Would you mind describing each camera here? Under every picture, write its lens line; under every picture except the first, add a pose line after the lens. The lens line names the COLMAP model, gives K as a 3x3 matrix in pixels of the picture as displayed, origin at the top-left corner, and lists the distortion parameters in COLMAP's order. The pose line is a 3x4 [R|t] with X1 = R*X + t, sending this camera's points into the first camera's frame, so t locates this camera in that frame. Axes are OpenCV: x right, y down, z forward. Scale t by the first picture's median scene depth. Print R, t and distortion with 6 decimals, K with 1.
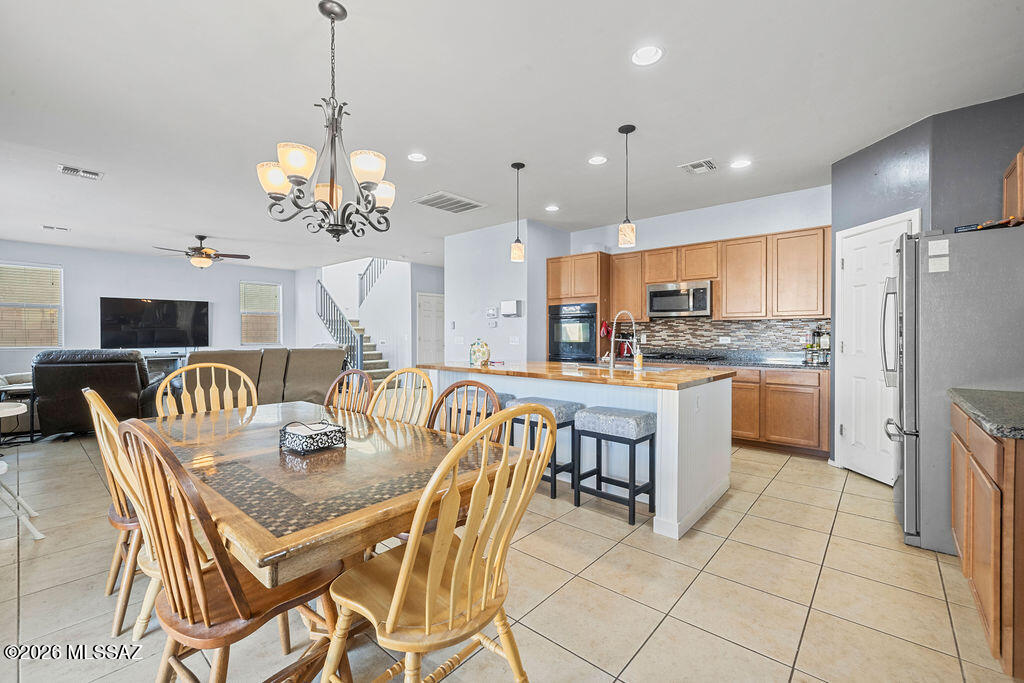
lens RADIAL K [[429.4, 0, 510.0], [0, 429.4, 337.9], [0, 0, 1]] dist [0.017168, -0.000038]
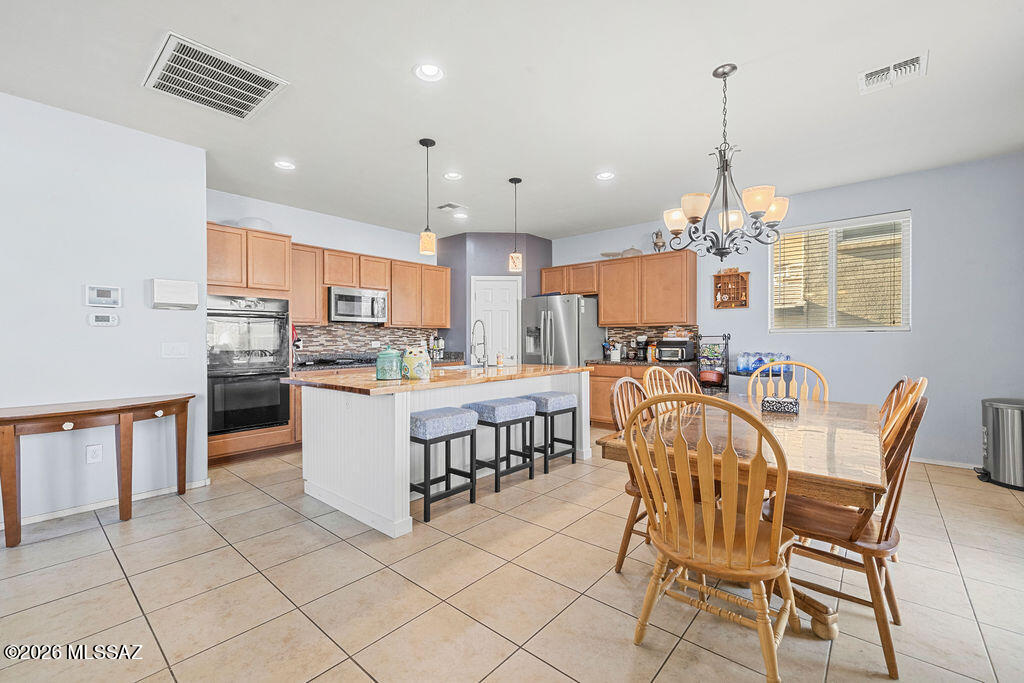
lens RADIAL K [[429.4, 0, 510.0], [0, 429.4, 337.9], [0, 0, 1]] dist [0.017168, -0.000038]
pose [[-0.001909, -0.003019, 0.999994, -0.644529], [0.007241, 0.999969, 0.003033, -0.012683], [-0.999972, 0.007247, -0.001887, 0.651054]]
